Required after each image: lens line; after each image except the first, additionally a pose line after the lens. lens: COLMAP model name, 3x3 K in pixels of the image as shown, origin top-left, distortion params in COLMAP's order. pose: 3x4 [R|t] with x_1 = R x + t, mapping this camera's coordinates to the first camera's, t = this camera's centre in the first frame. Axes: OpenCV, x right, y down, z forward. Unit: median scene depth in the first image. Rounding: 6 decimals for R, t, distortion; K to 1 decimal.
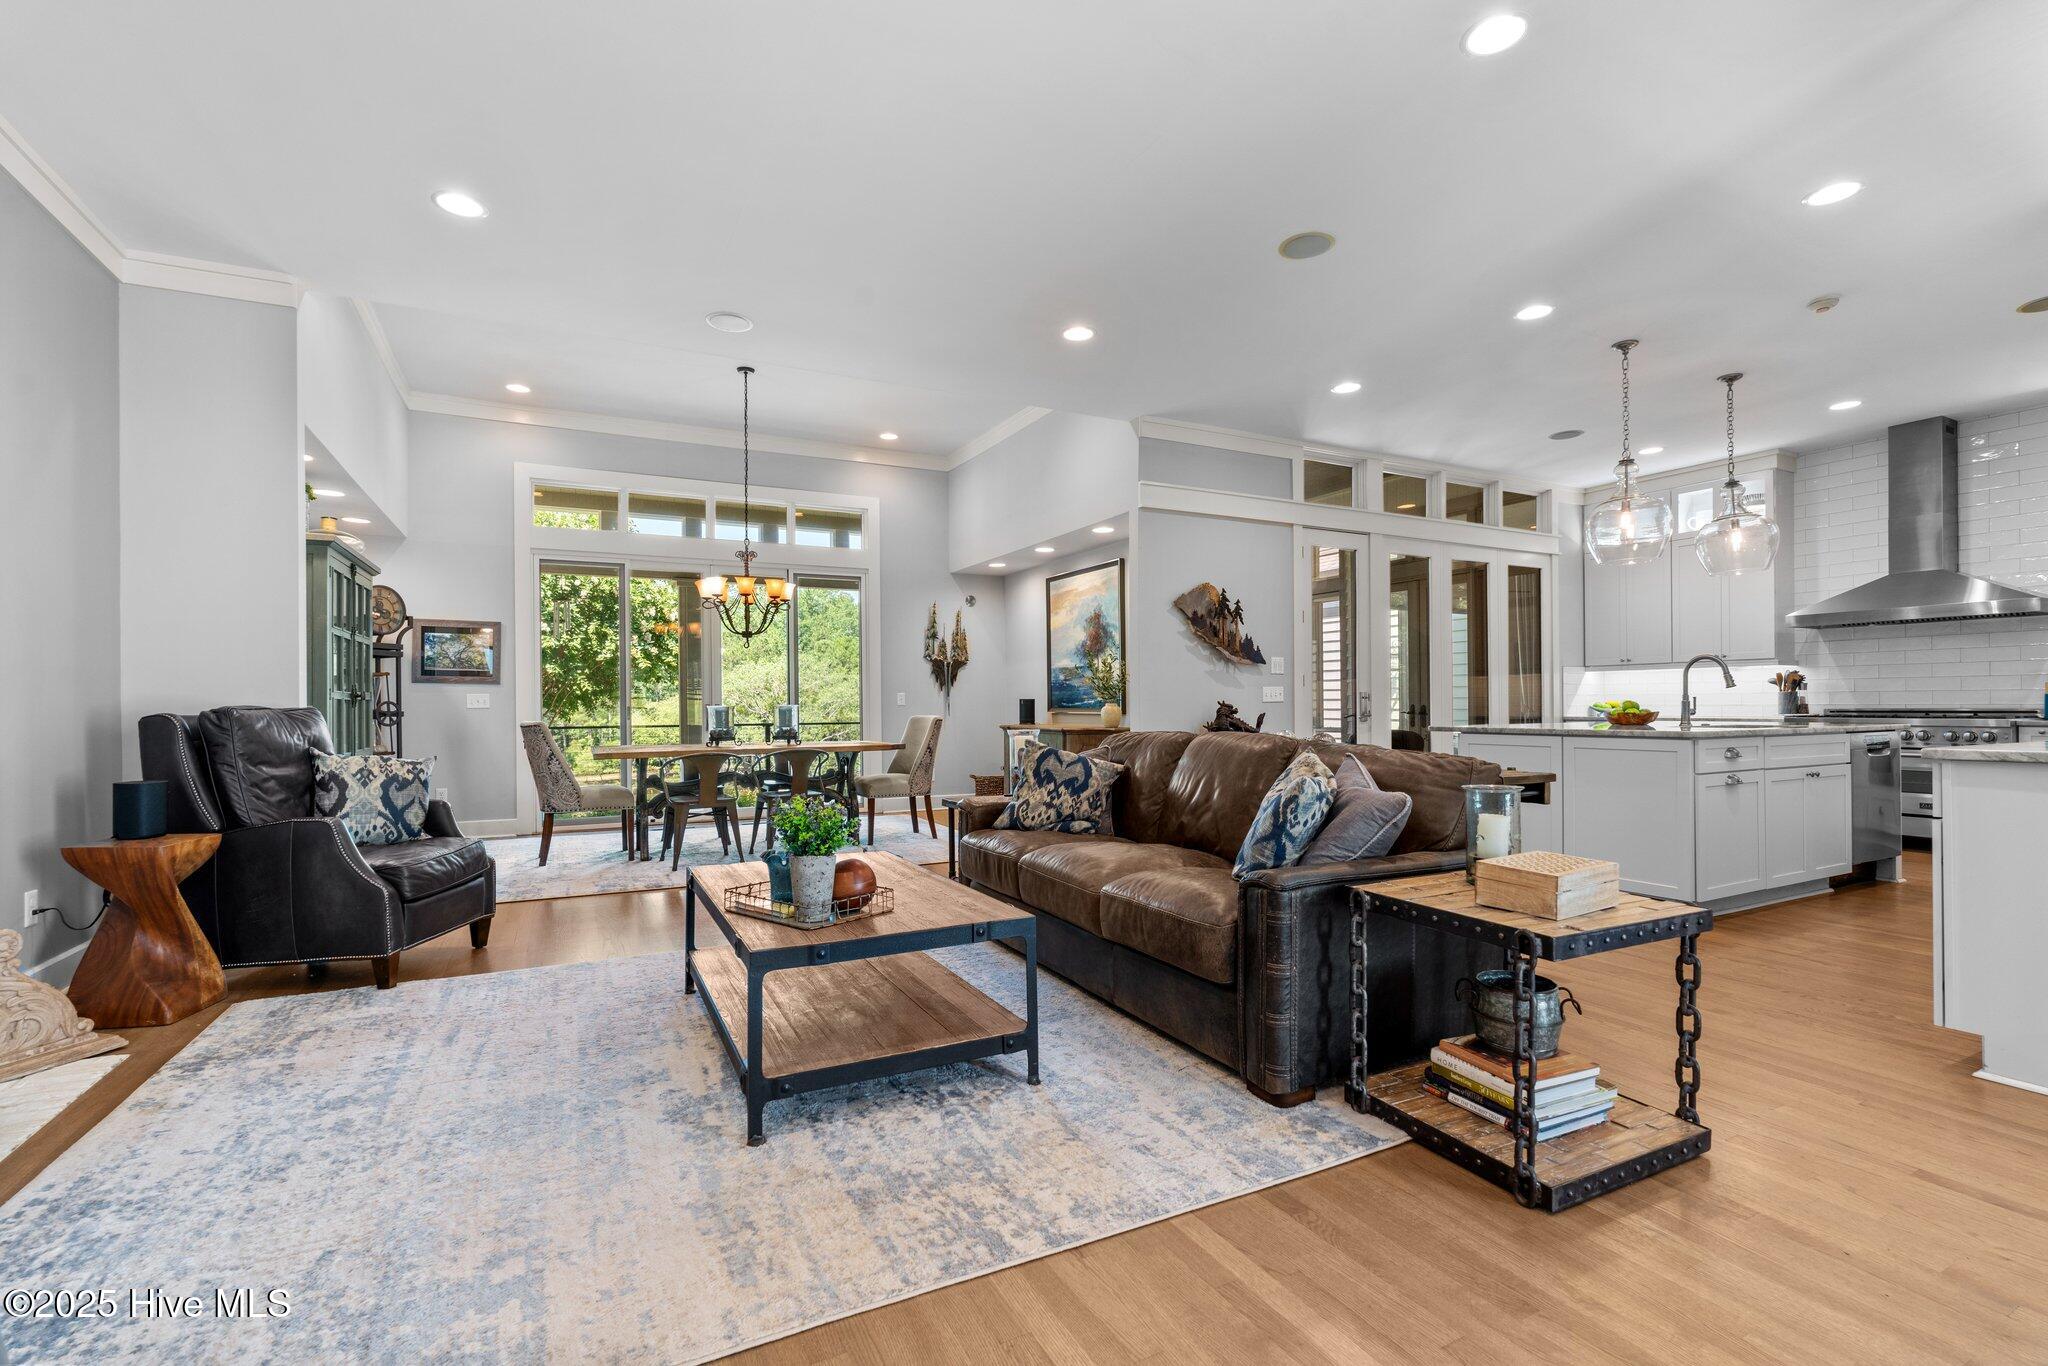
lens RADIAL K [[904.2, 0, 1038.3], [0, 904.2, 710.6], [0, 0, 1]] dist [-0.007974, 0.000400]
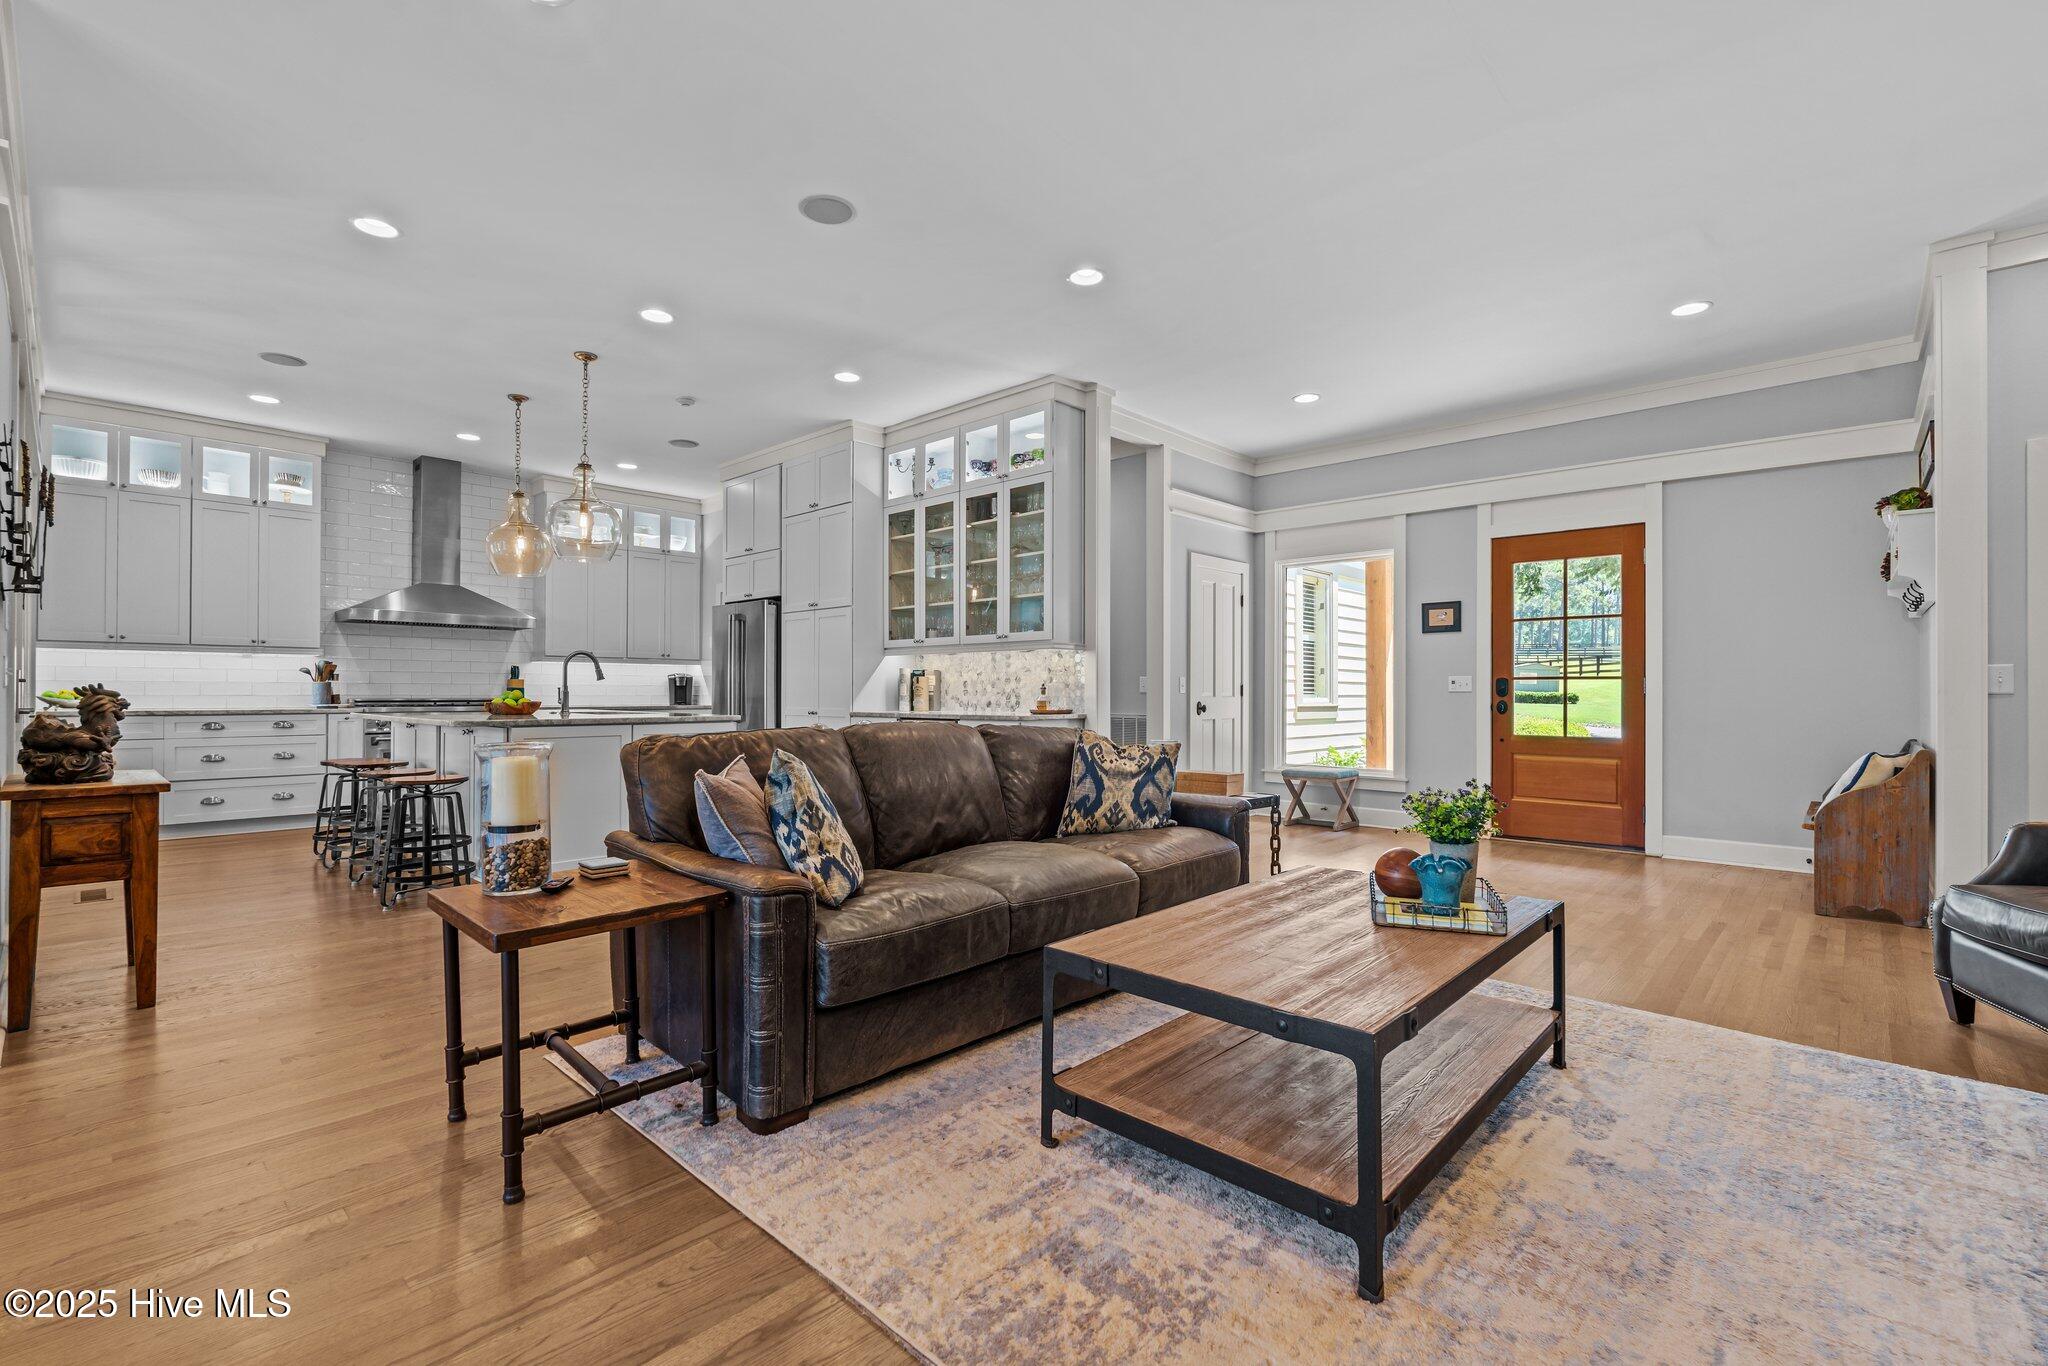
lens RADIAL K [[904.2, 0, 1003.8], [0, 904.2, 685.4], [0, 0, 1]] dist [-0.007974, 0.000400]
pose [[-0.321794, 0.015096, 0.946689, -0.666727], [0.004180, 0.999886, -0.014524, 0.000228], [-0.946801, -0.000717, -0.321820, 1.148049]]
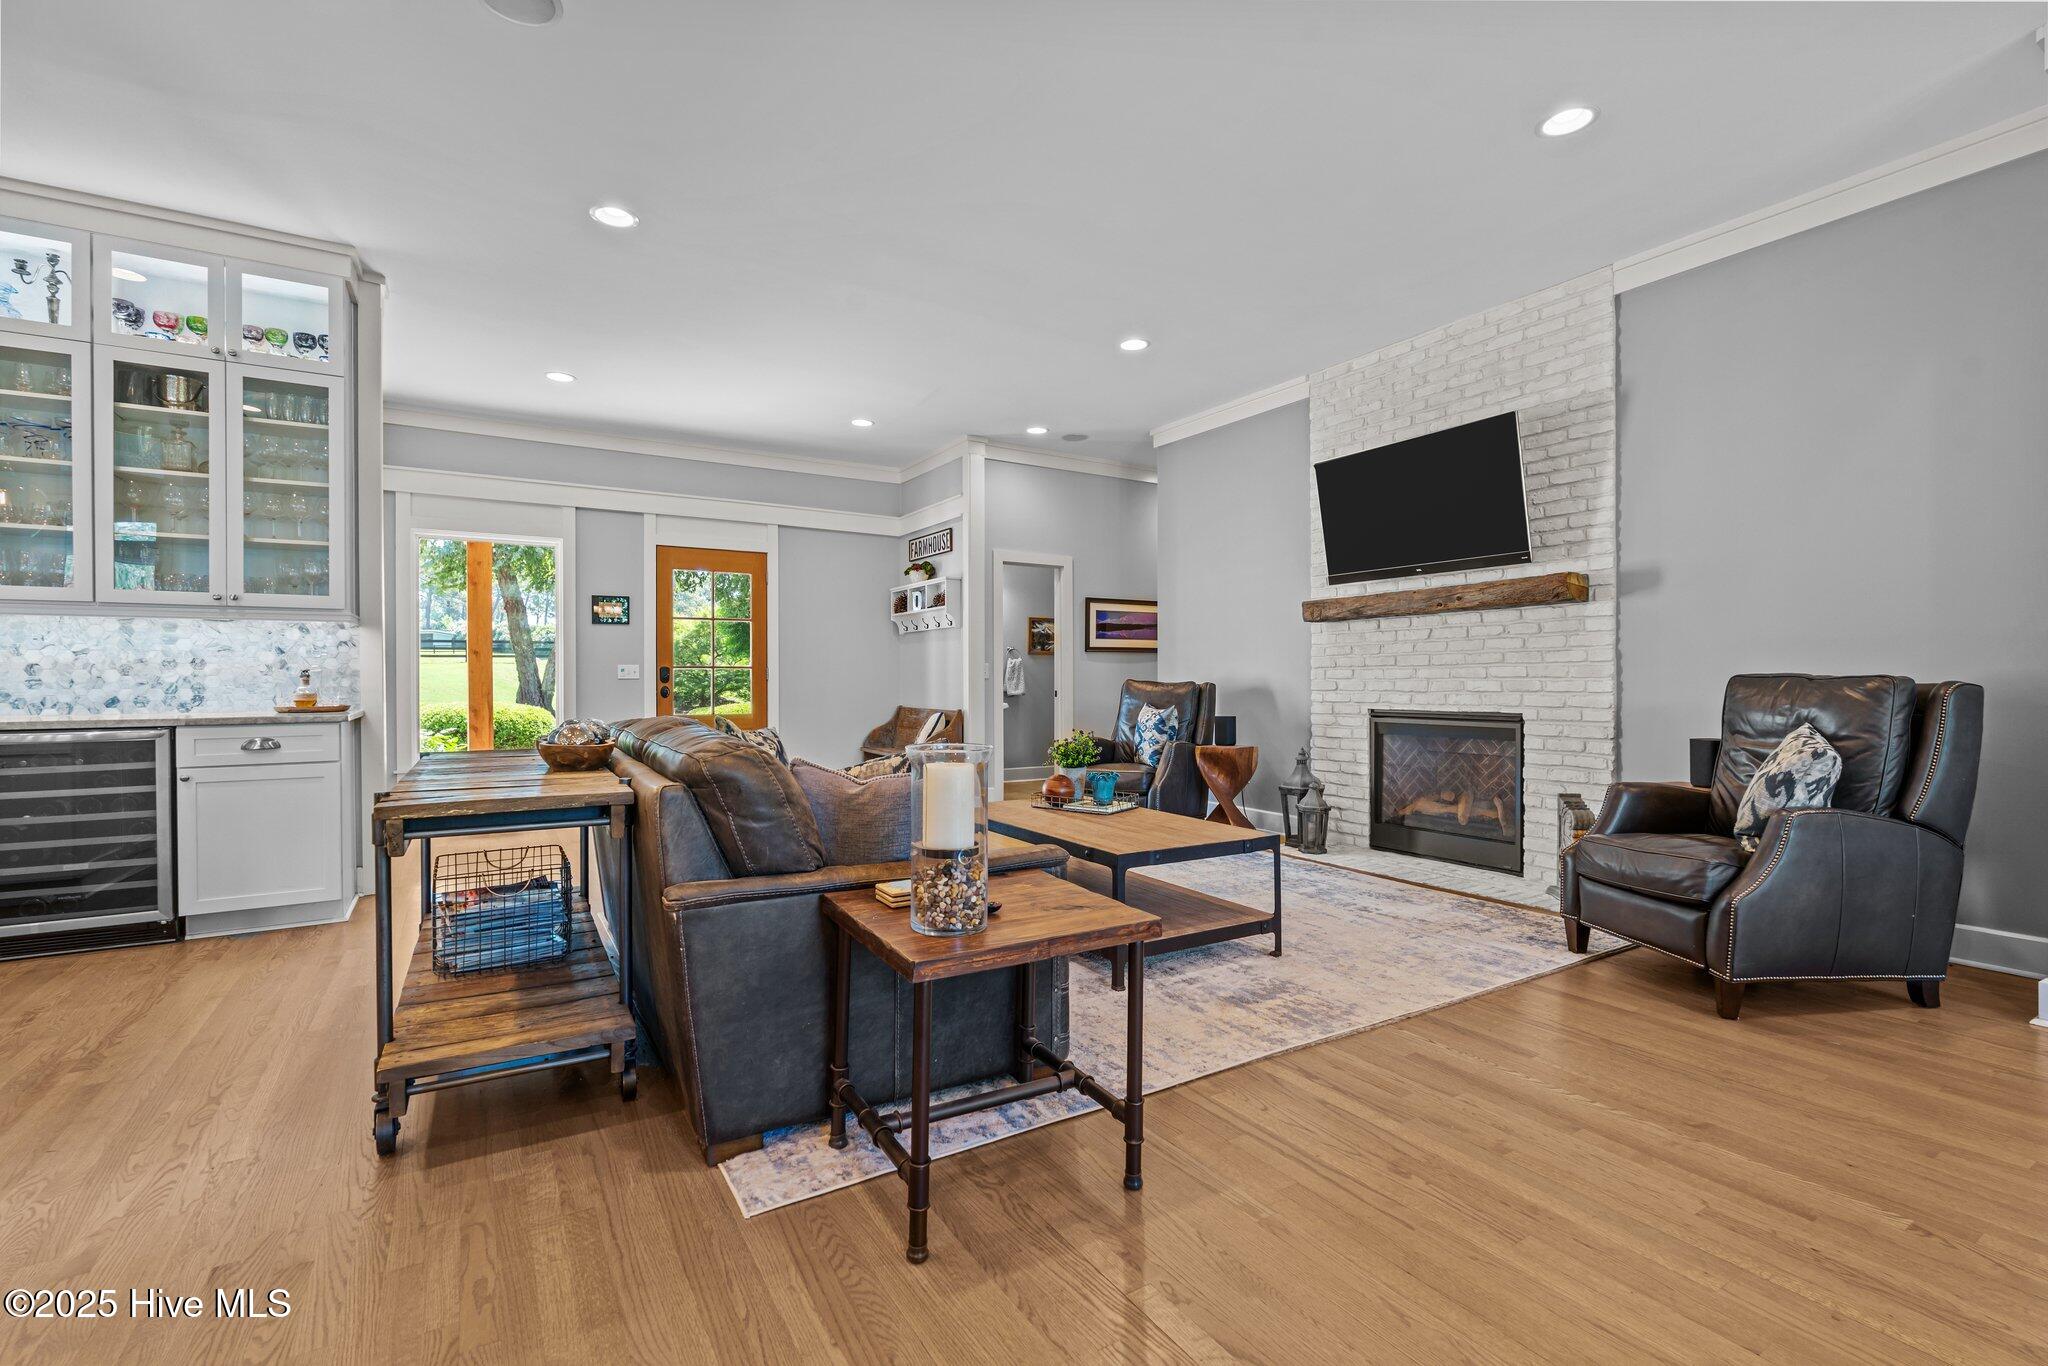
lens RADIAL K [[904.2, 0, 1026.0], [0, 904.2, 691.6], [0, 0, 1]] dist [-0.007974, 0.000400]
pose [[-0.997623, 0.011816, -0.067895, -0.032579], [0.010520, 0.999756, 0.019418, -0.010276], [0.068108, 0.018657, -0.997504, 1.724254]]
